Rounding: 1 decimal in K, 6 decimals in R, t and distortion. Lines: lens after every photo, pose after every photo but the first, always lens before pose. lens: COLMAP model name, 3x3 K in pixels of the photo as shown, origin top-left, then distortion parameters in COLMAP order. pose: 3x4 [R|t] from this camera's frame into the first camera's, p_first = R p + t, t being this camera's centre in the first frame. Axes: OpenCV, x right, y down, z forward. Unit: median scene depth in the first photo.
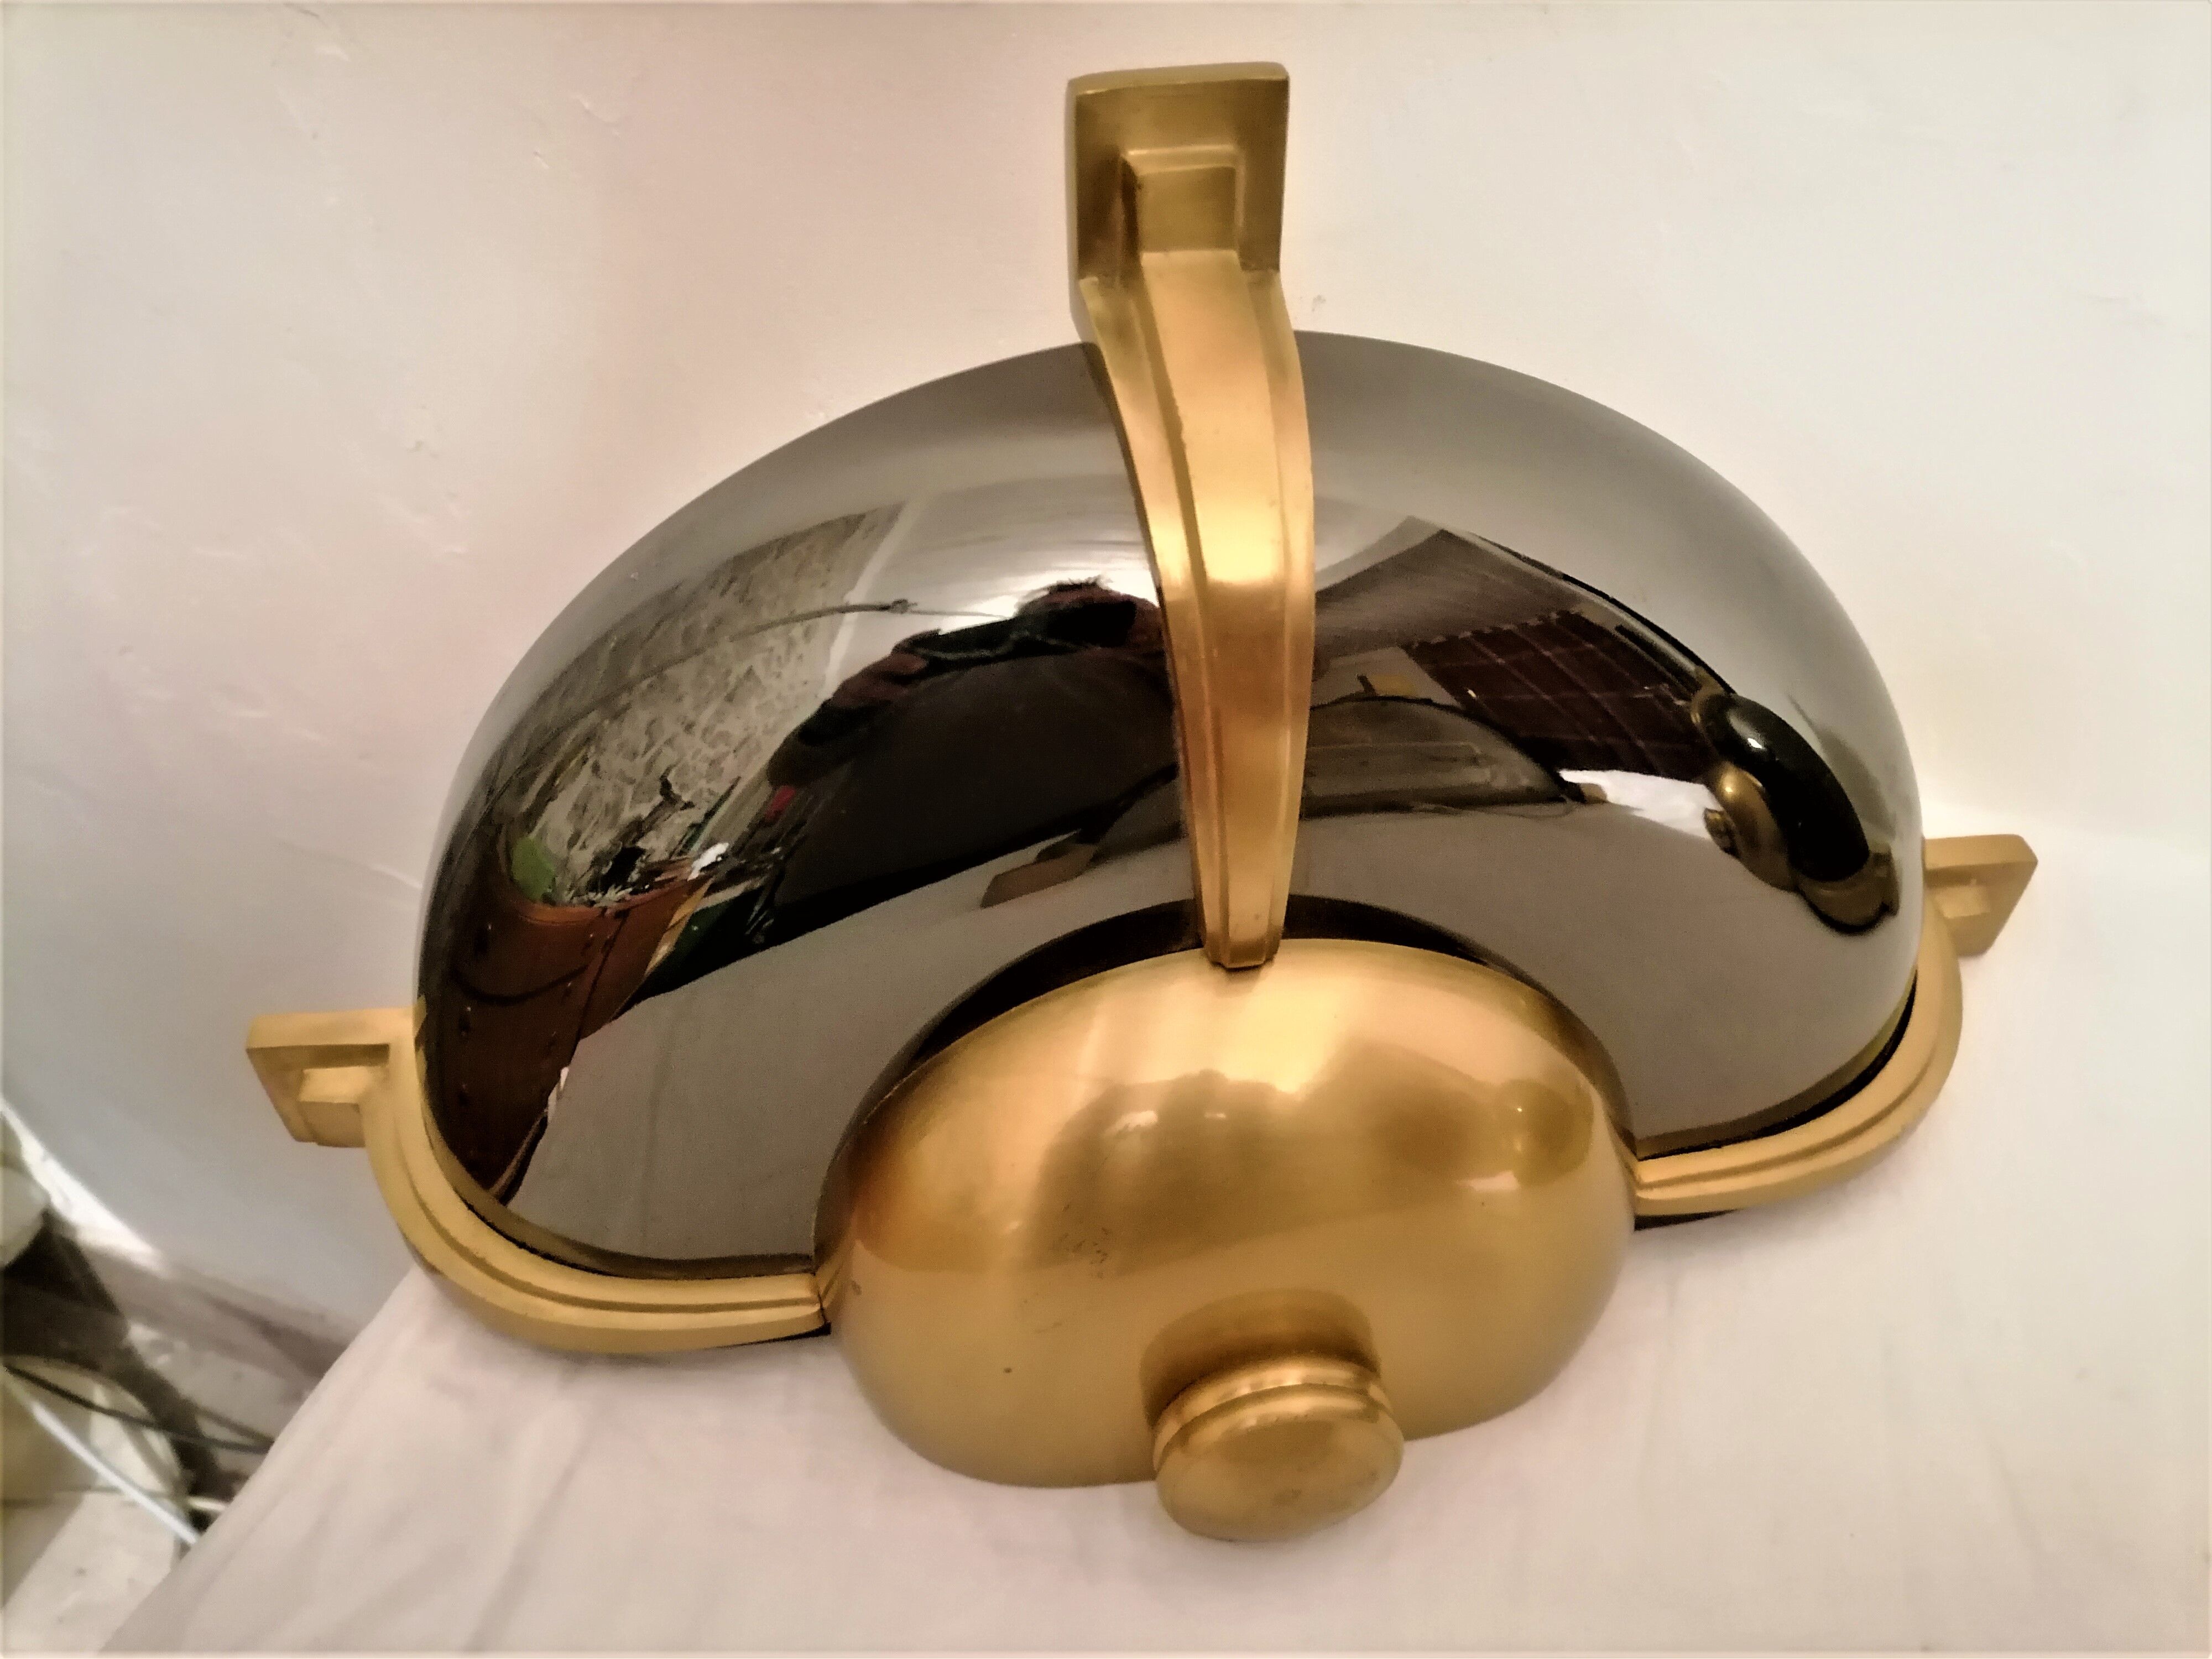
lens RADIAL K [[1701.4, 0, 1099.0], [0, 1701.4, 836.5], [0, 0, 1]] dist [-0.005523, 0.003921]
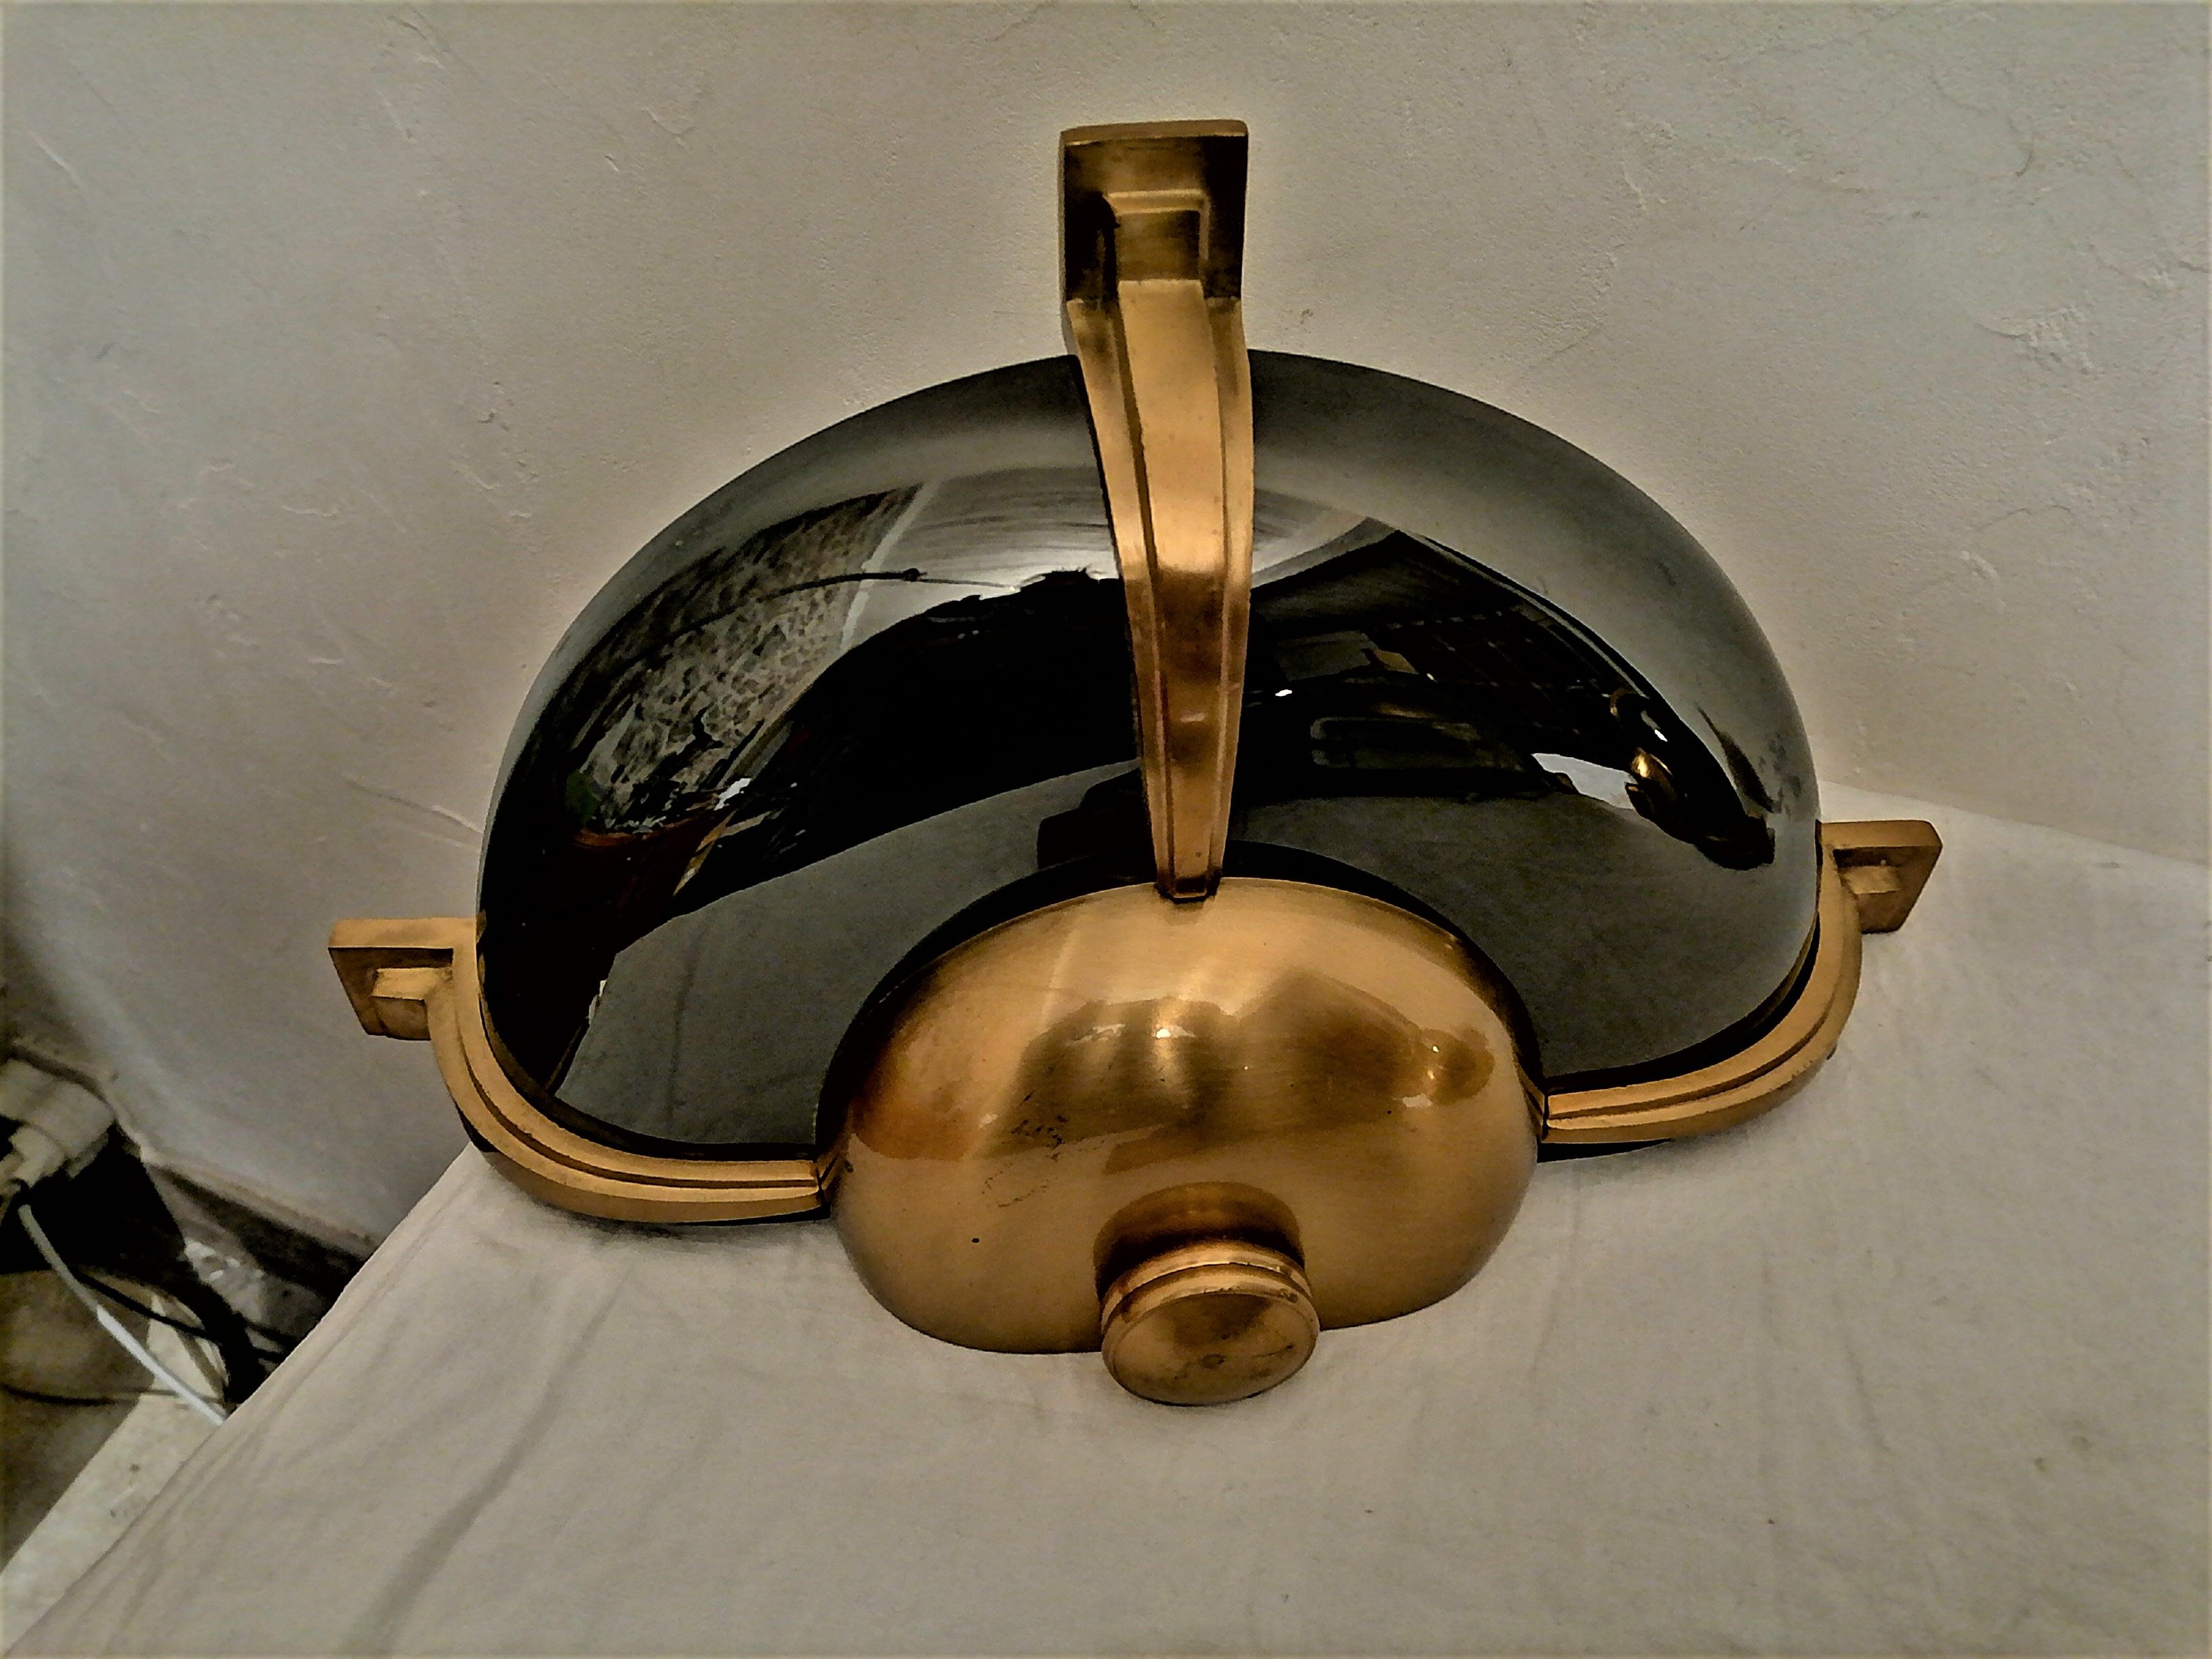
lens RADIAL K [[1701.4, 0, 1110.7], [0, 1701.4, 842.9], [0, 0, 1]] dist [-0.005523, 0.003921]
pose [[0.999125, 0.037006, -0.019468, 0.047248], [-0.036715, 0.999212, 0.015068, 0.020568], [0.020010, -0.014340, 0.999697, -0.141324]]
